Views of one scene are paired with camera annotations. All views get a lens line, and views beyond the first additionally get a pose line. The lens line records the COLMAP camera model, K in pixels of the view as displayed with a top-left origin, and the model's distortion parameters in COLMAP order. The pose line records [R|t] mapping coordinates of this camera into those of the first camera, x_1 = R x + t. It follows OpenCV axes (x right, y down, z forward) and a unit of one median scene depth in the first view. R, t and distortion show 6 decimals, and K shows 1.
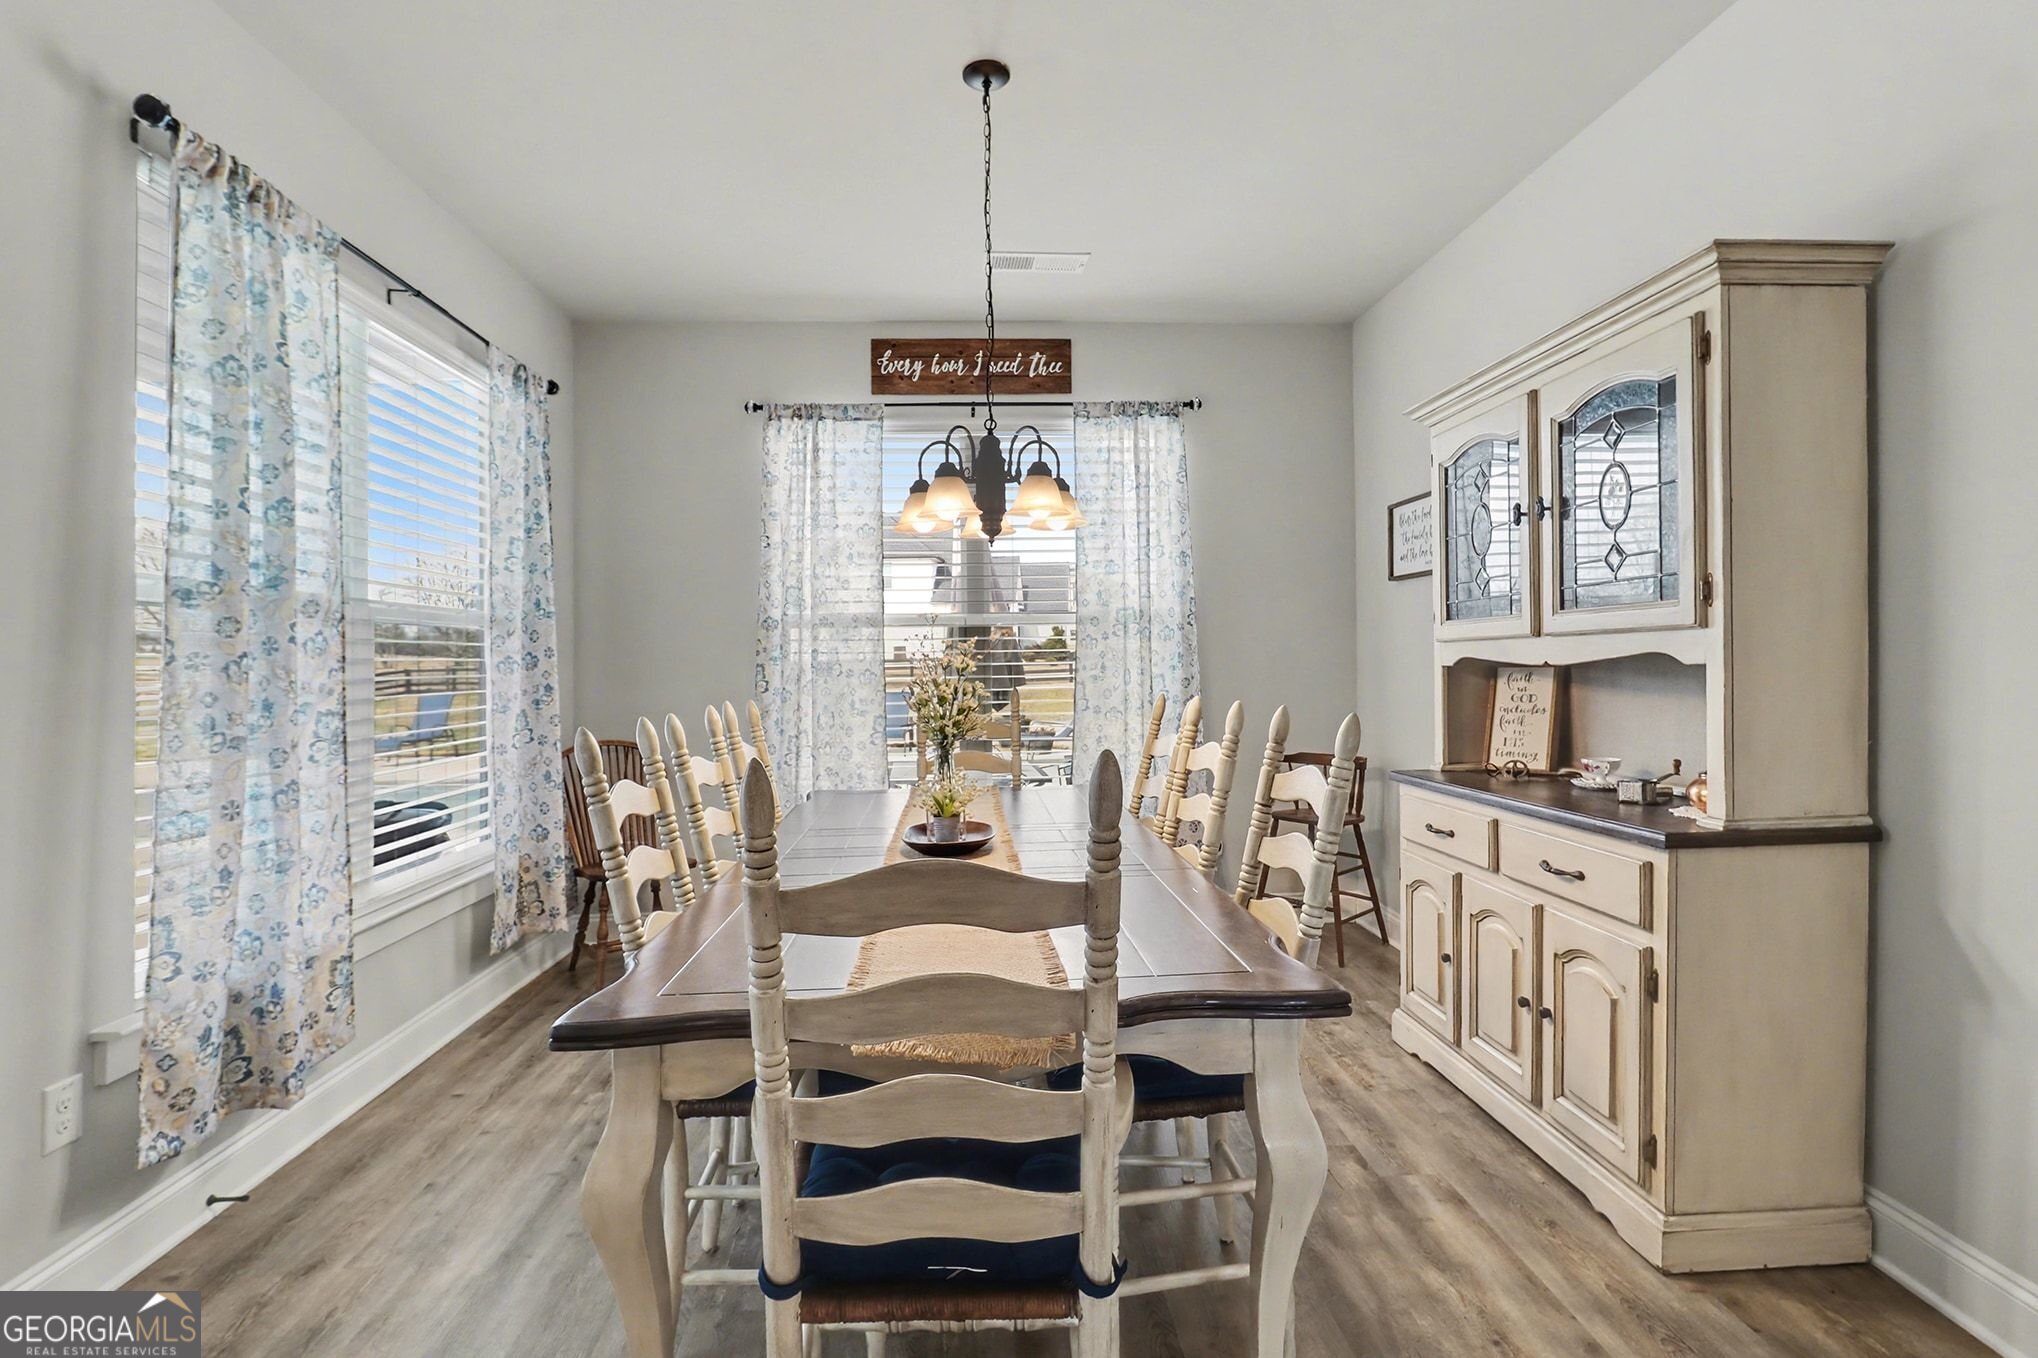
lens RADIAL K [[967.4, 0, 1010.5], [0, 967.4, 672.0], [0, 0, 1]] dist [-0.013556, 0.003692]
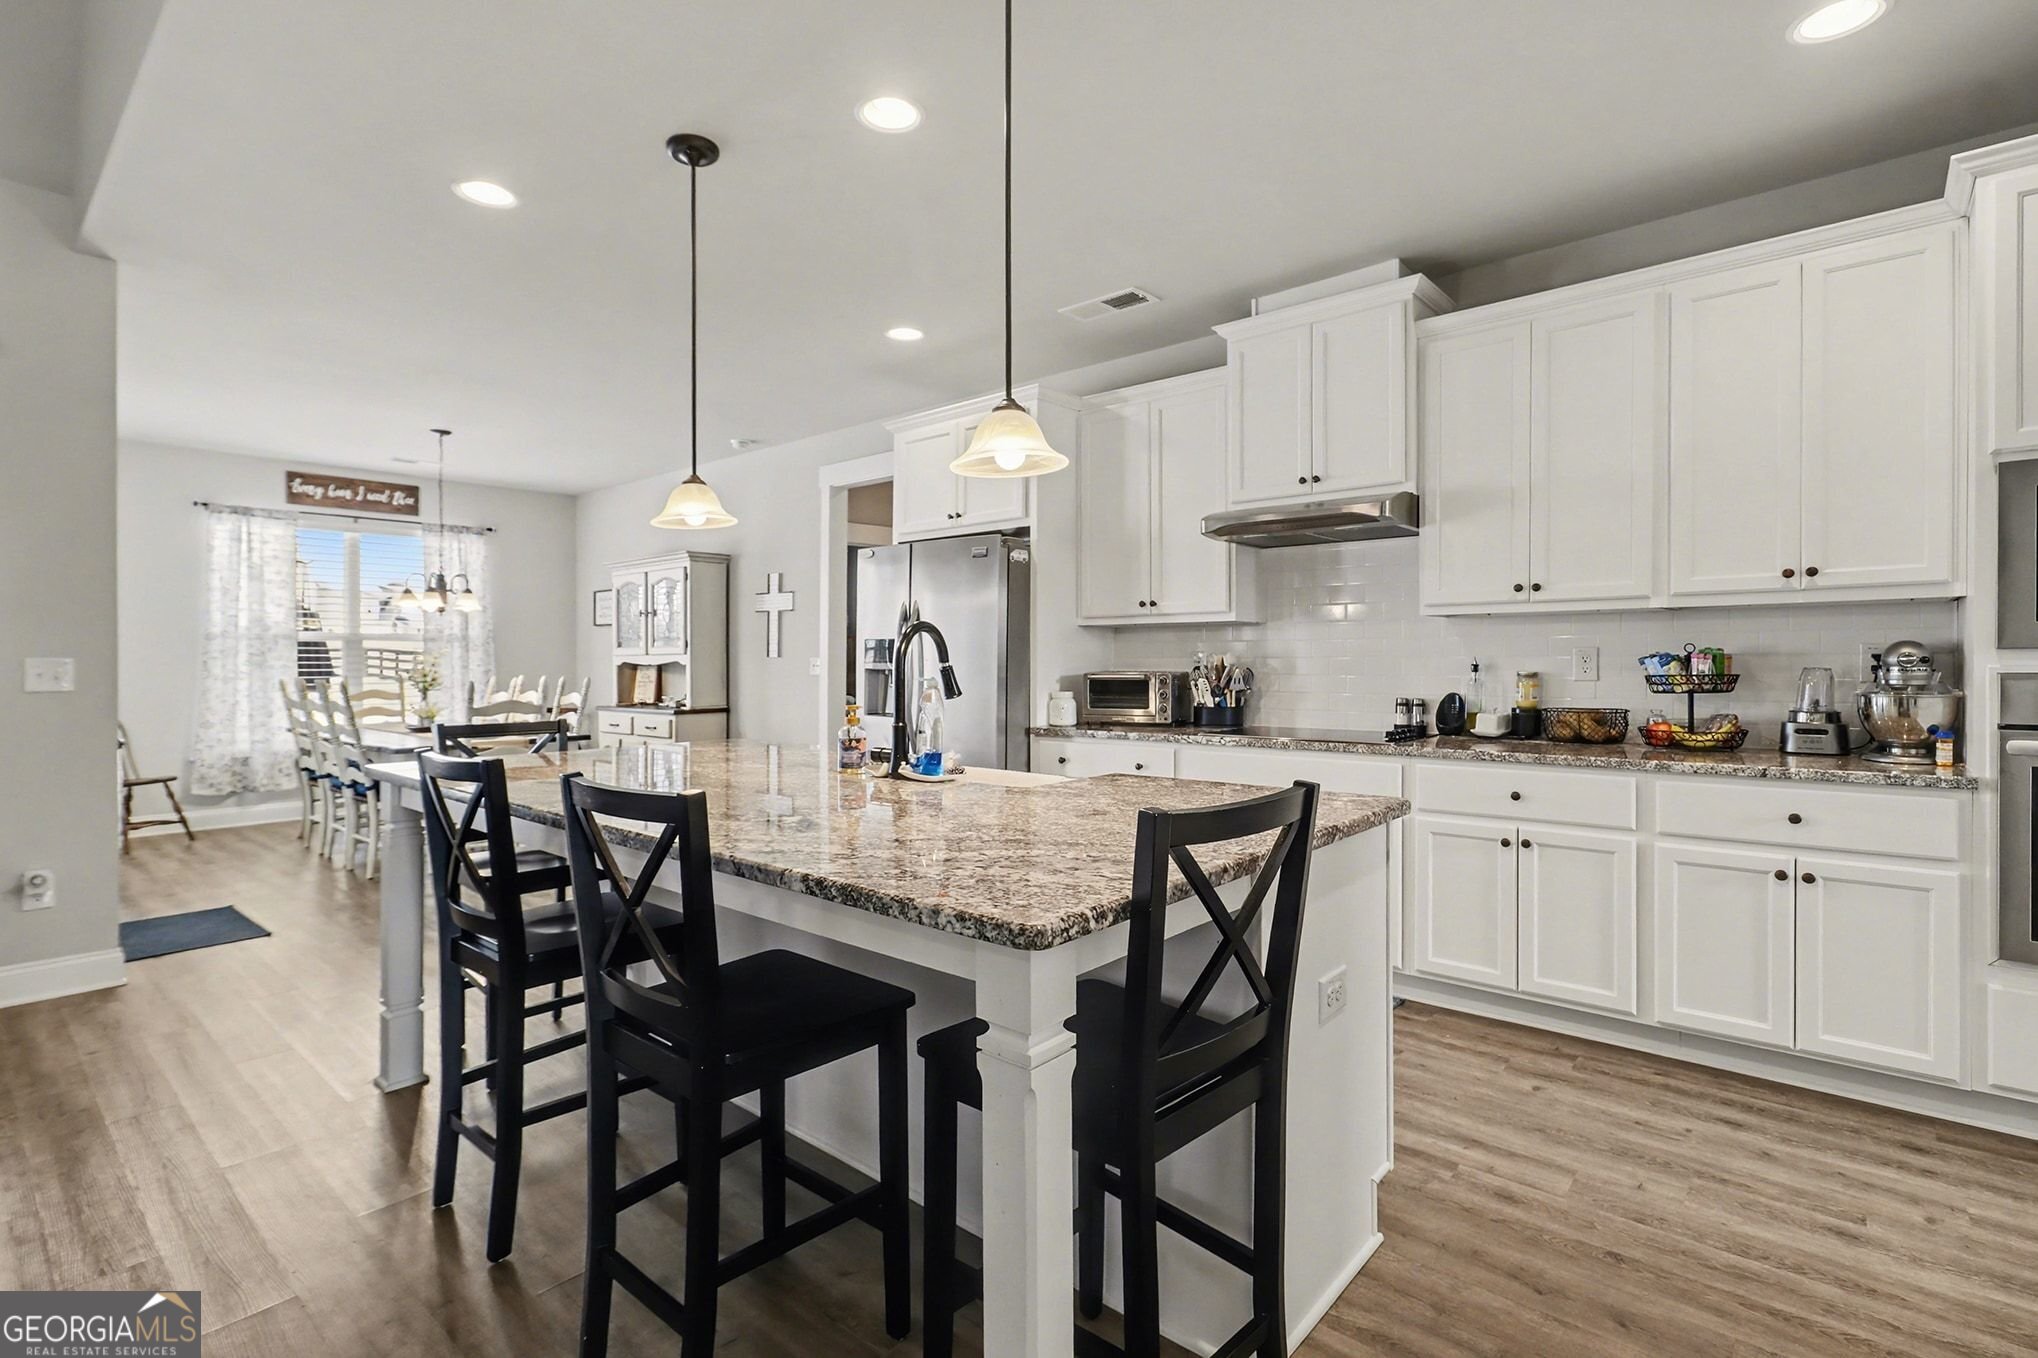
lens RADIAL K [[967.4, 0, 1006.9], [0, 967.4, 675.2], [0, 0, 1]] dist [-0.013556, 0.003692]
pose [[0.701654, -0.002763, 0.712513, -0.469909], [0.000418, 0.999994, 0.003467, 0.008916], [-0.712518, -0.002135, 0.701651, -1.110672]]
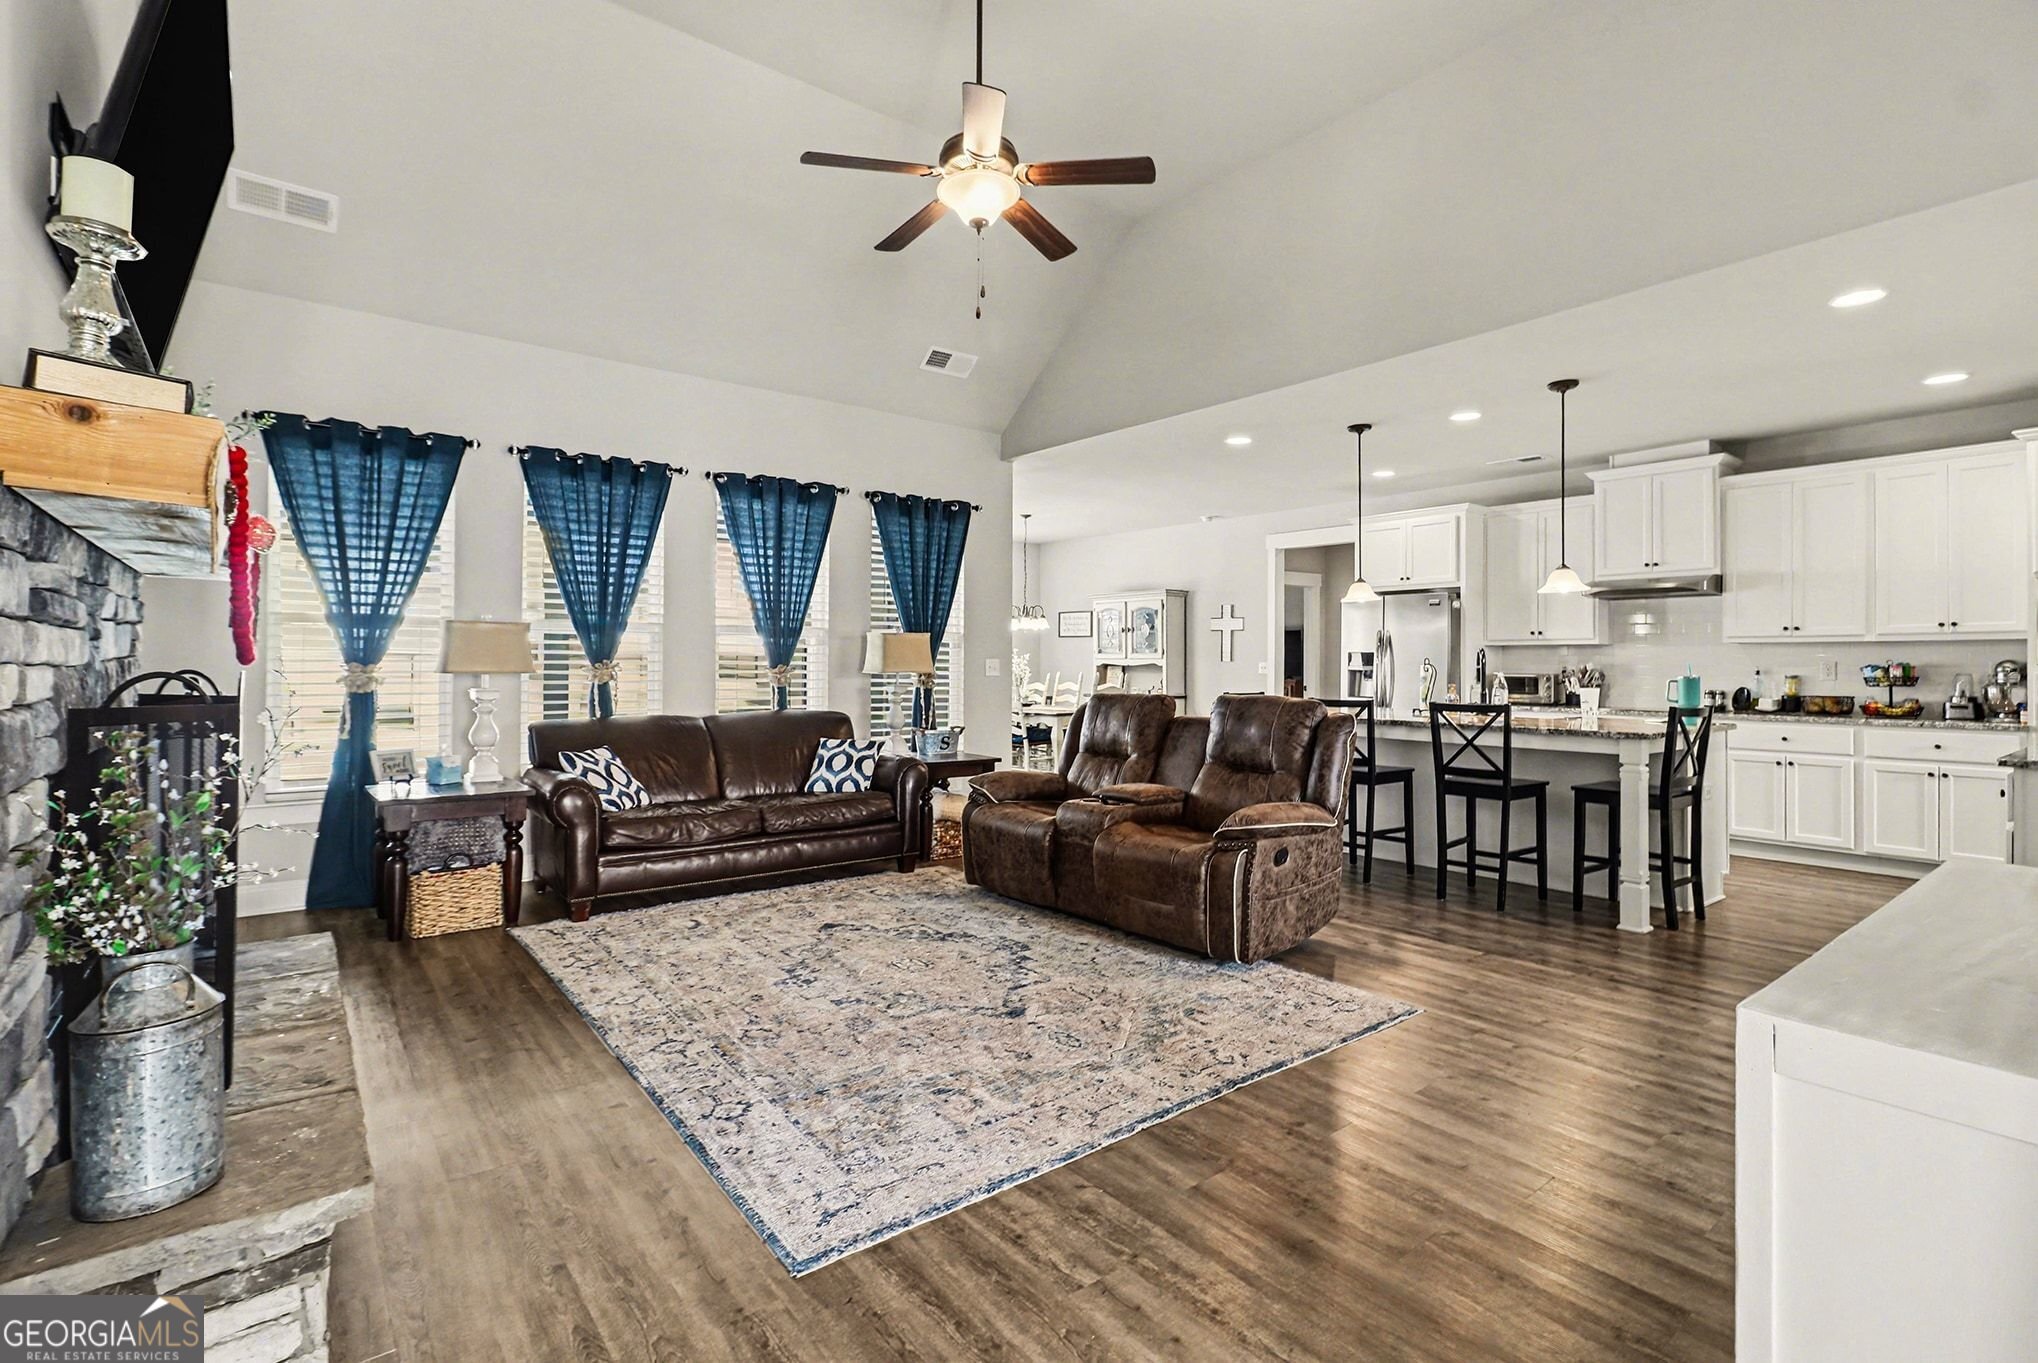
lens RADIAL K [[967.4, 0, 1023.0], [0, 967.4, 656.2], [0, 0, 1]] dist [-0.013556, 0.003692]
pose [[0.819591, 0.019298, 0.572624, -1.401811], [-0.011013, 0.999779, -0.017931, 0.020567], [-0.572844, 0.008390, 0.819622, -1.388563]]
